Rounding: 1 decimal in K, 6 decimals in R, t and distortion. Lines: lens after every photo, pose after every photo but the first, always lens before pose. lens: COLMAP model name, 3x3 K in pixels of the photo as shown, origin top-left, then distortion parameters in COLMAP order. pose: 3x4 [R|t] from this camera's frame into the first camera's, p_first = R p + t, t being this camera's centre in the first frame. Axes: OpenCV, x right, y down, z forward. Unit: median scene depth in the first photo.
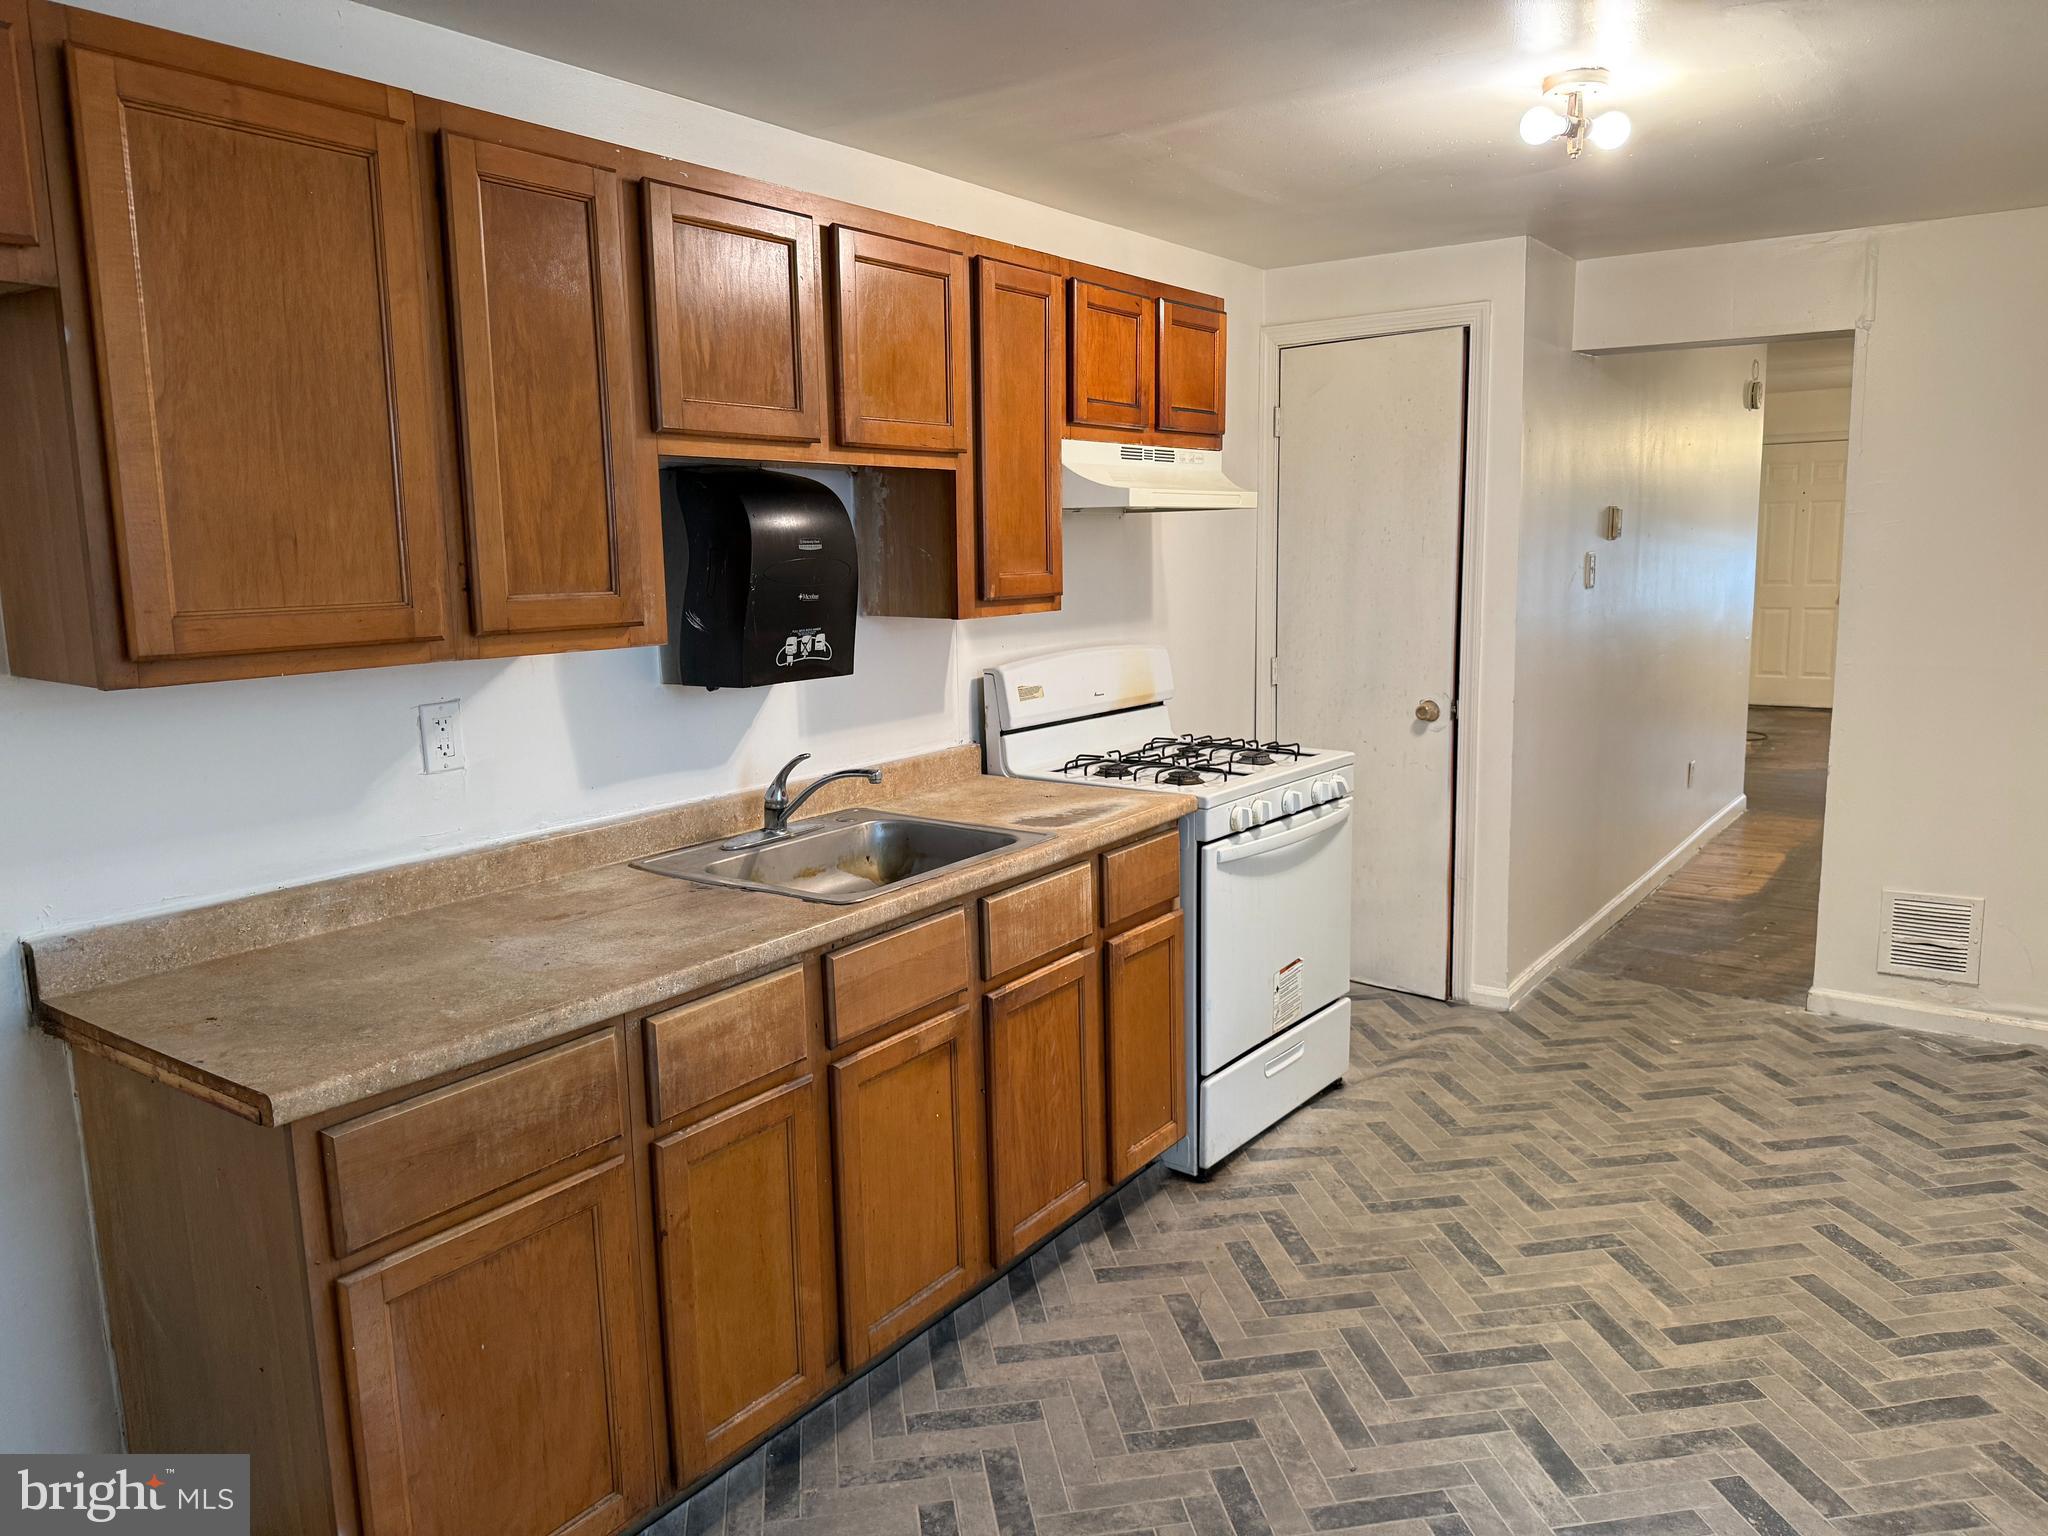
lens RADIAL K [[1428.5, 0, 1023.7], [0, 1428.5, 760.1], [0, 0, 1]] dist [0.055589, -0.068851]
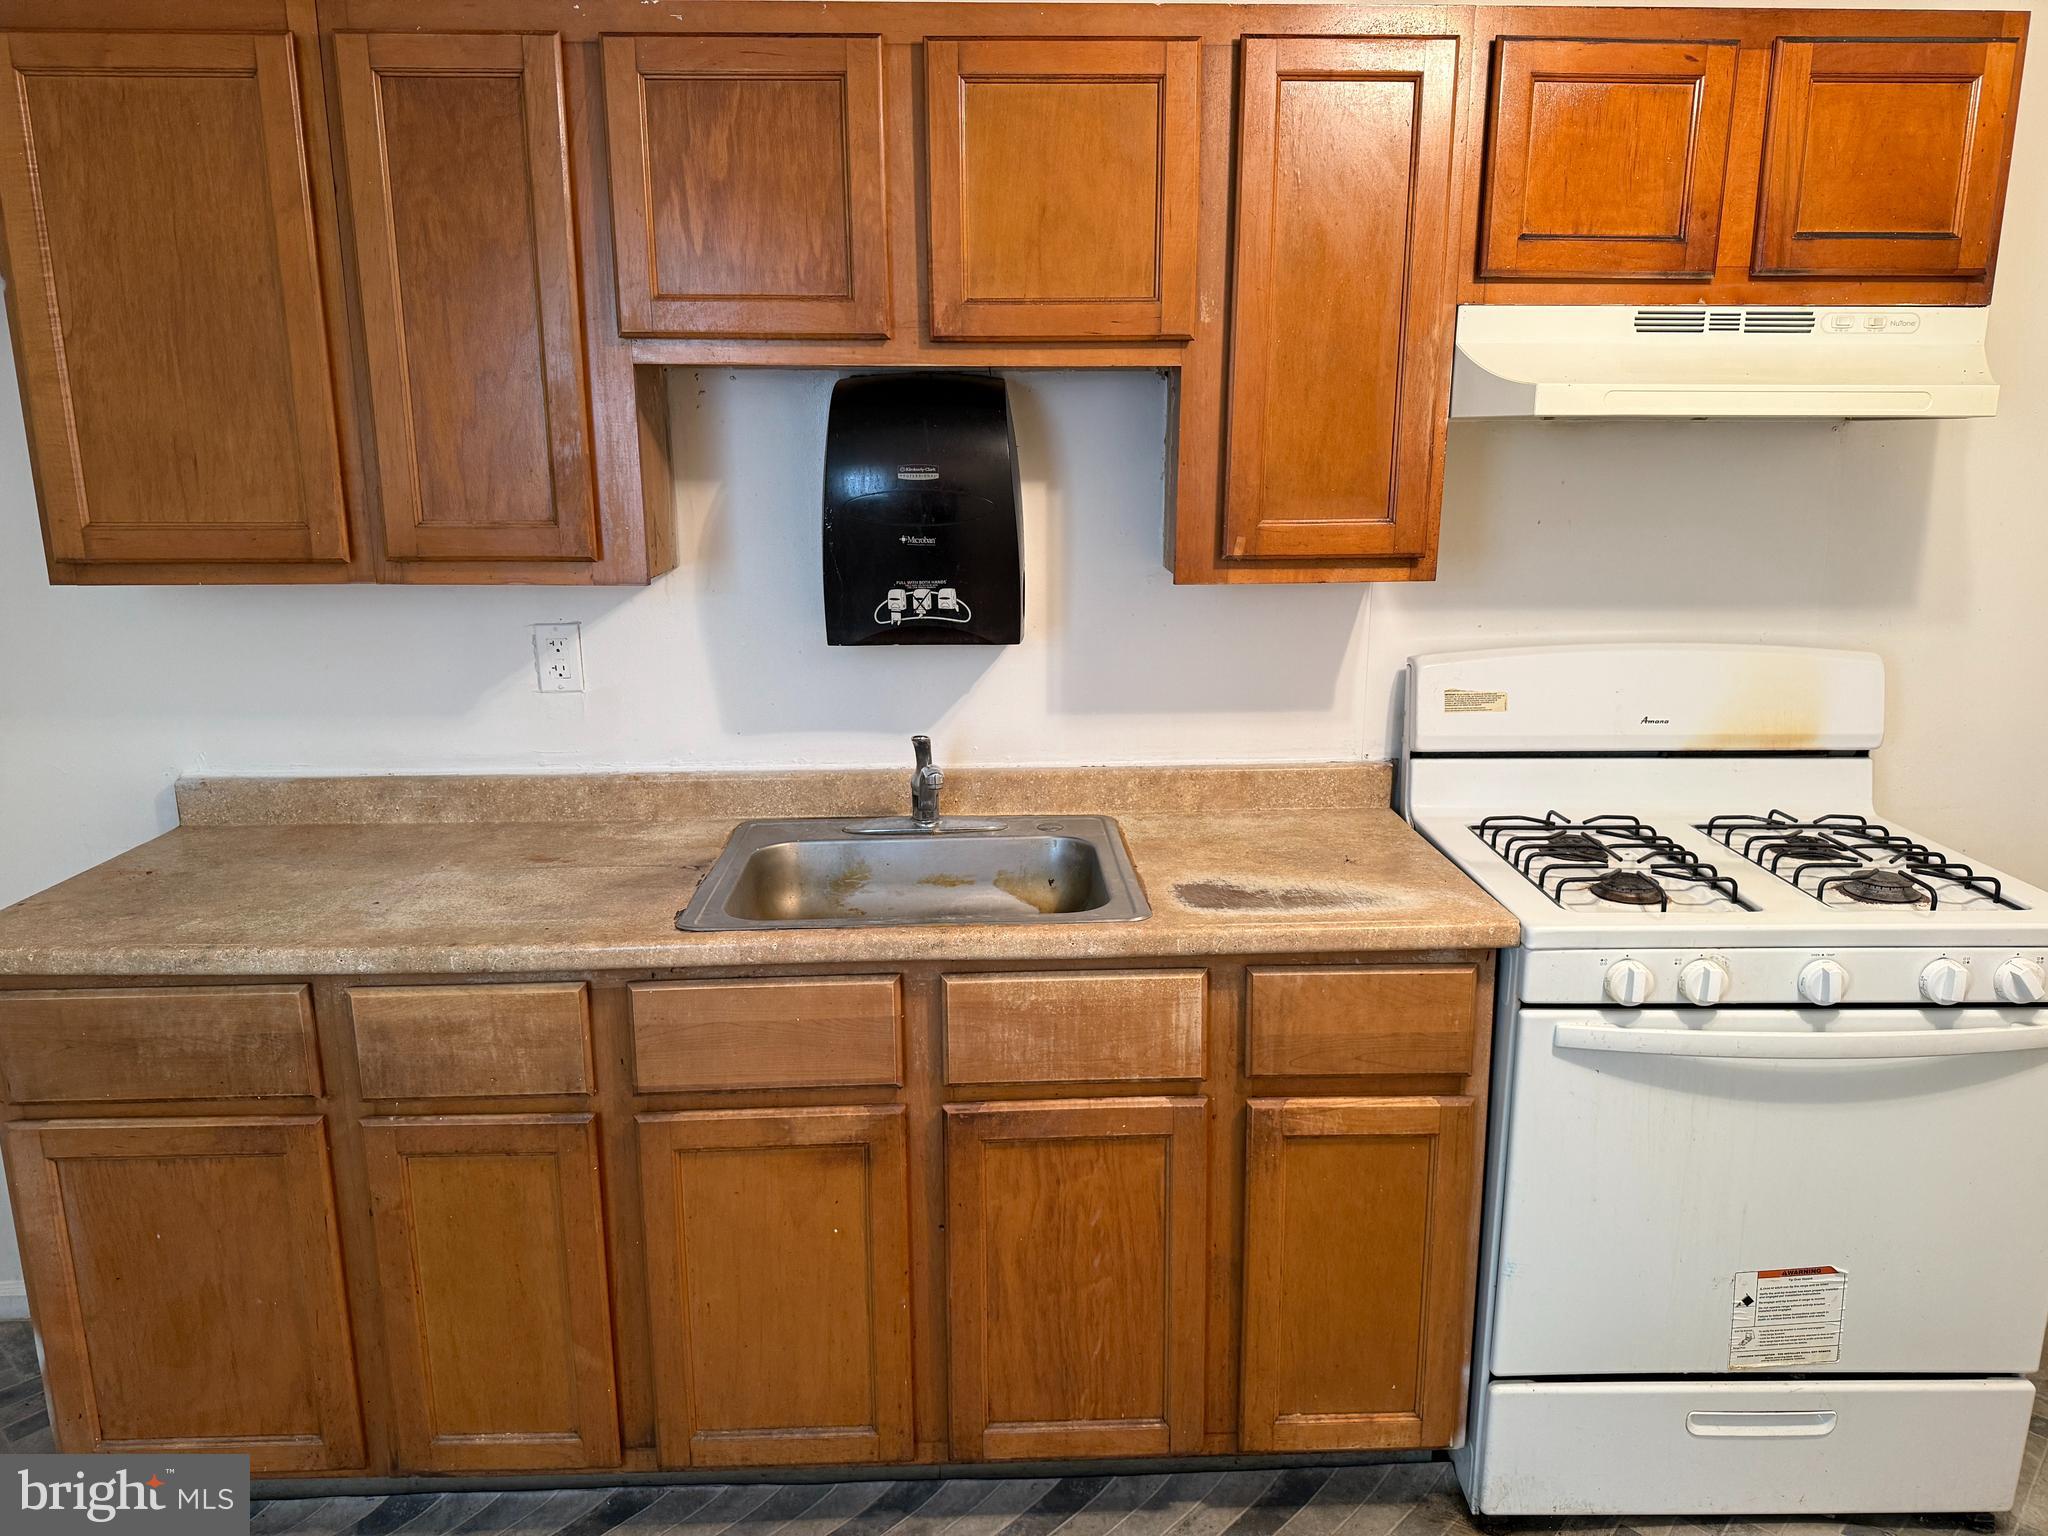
lens RADIAL K [[1428.5, 0, 1019.8], [0, 1428.5, 769.1], [0, 0, 1]] dist [0.055589, -0.068851]
pose [[0.613044, 0.189419, -0.767005, 0.560391], [-0.130461, 0.981776, 0.138186, -0.117013], [0.779203, 0.015350, 0.626584, 0.607251]]
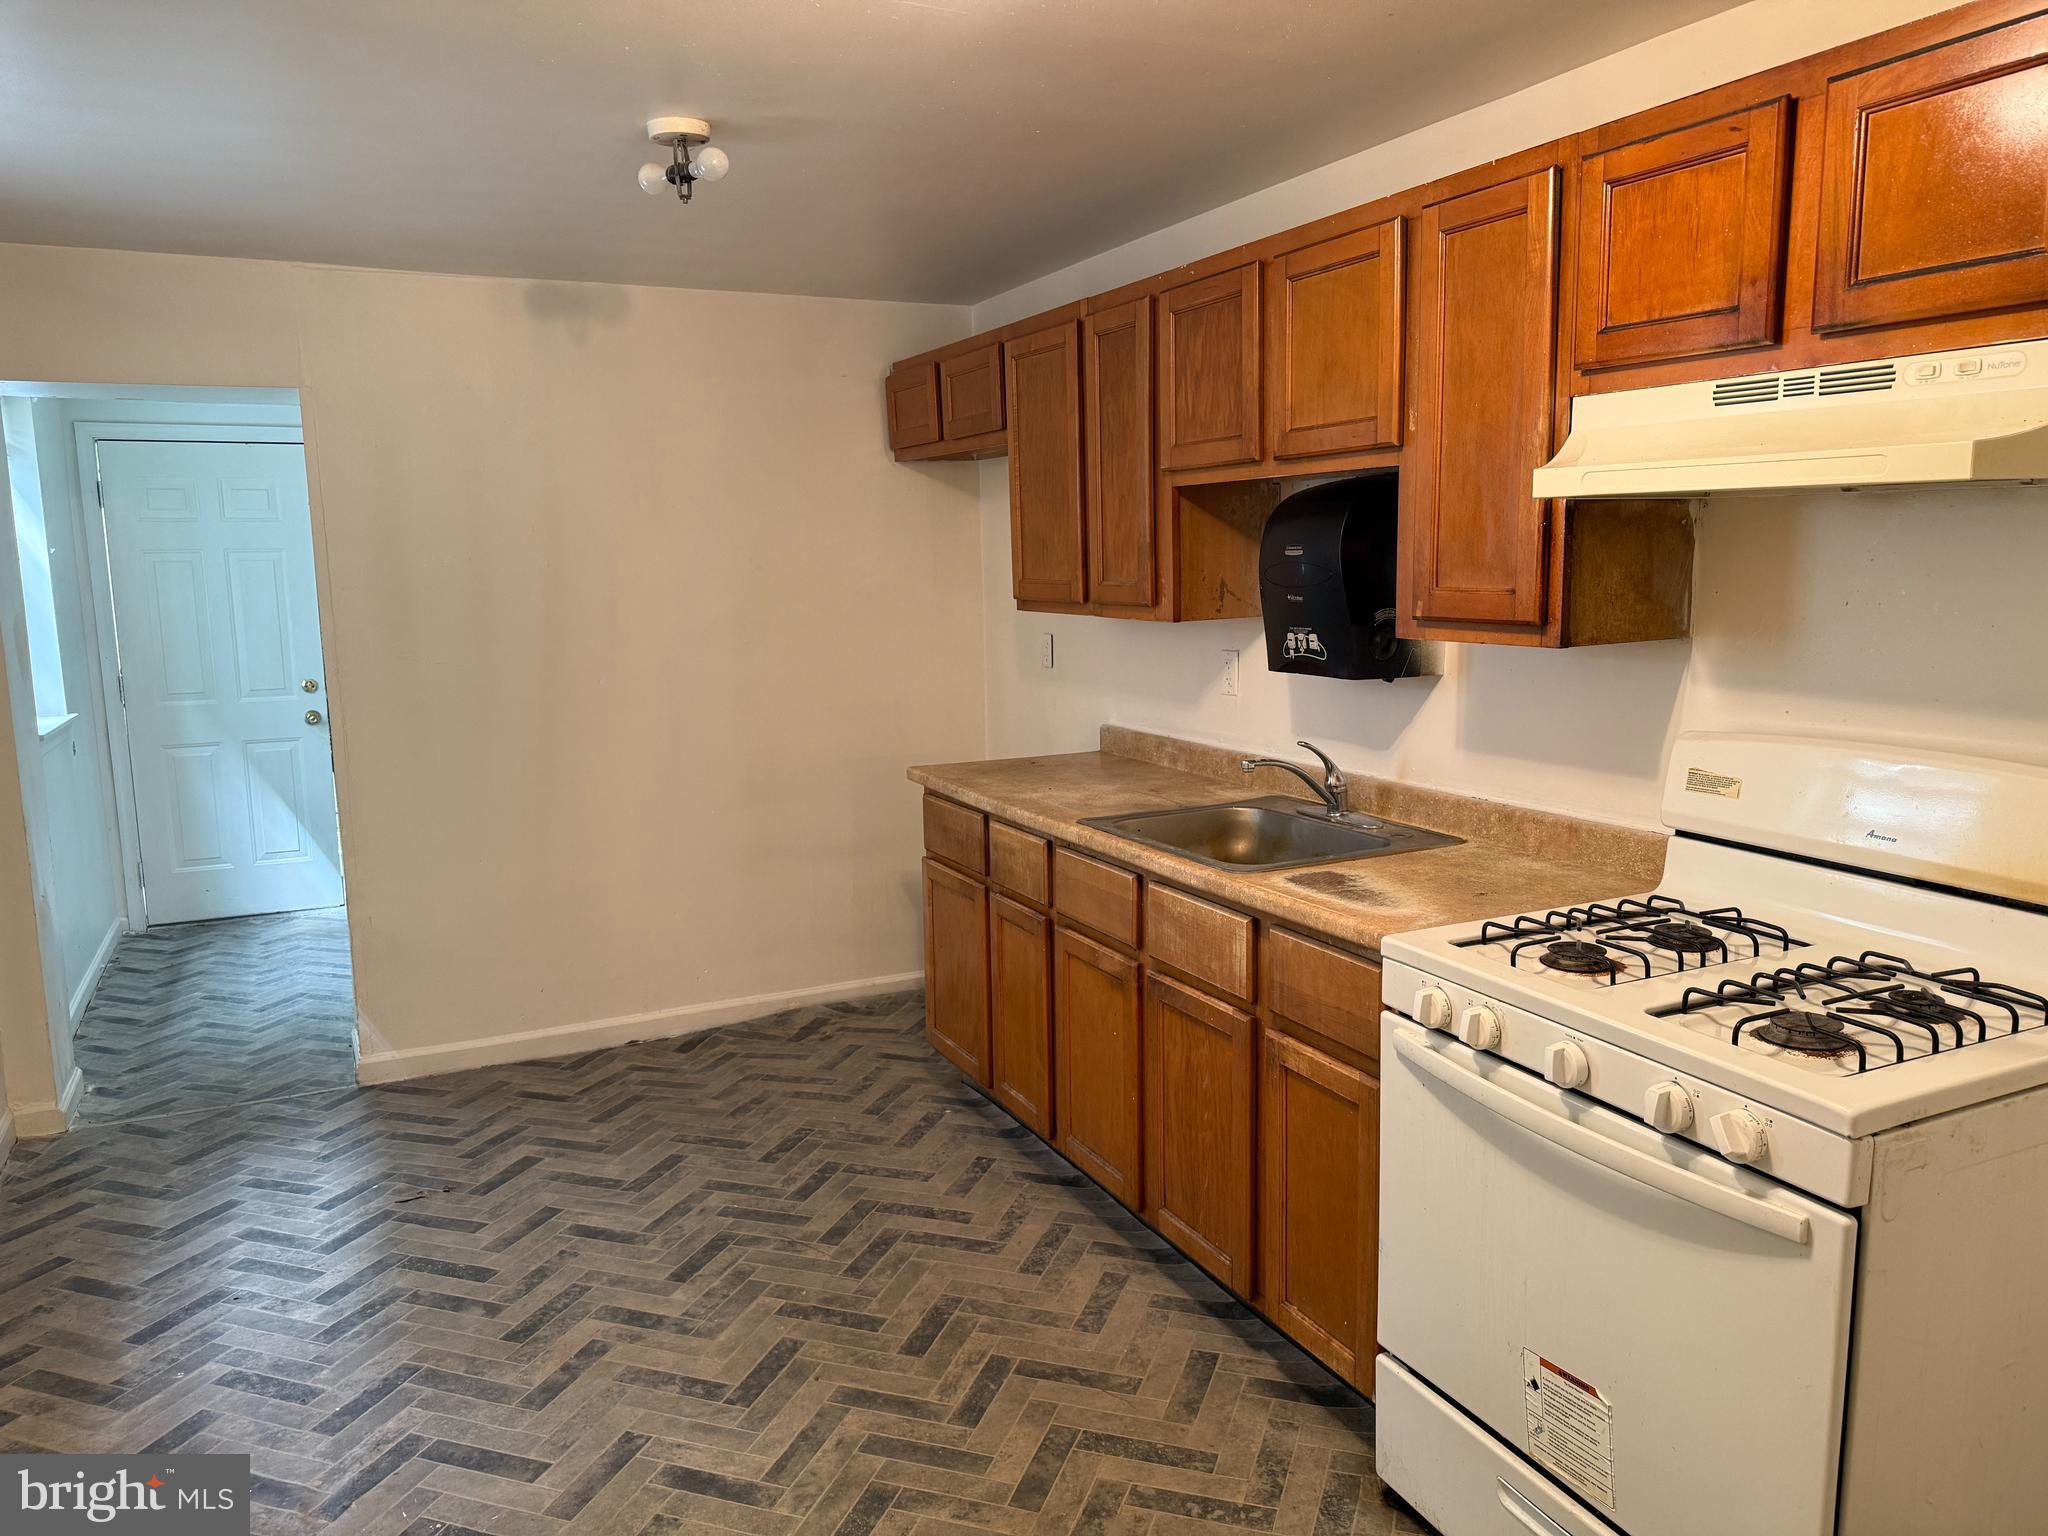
lens RADIAL K [[1428.5, 0, 1047.9], [0, 1428.5, 763.1], [0, 0, 1]] dist [0.055589, -0.068851]
pose [[-0.456267, 0.160388, -0.875269, 1.000446], [-0.110756, 0.965737, 0.234702, -0.250261], [0.882923, 0.204028, -0.422870, 1.449969]]
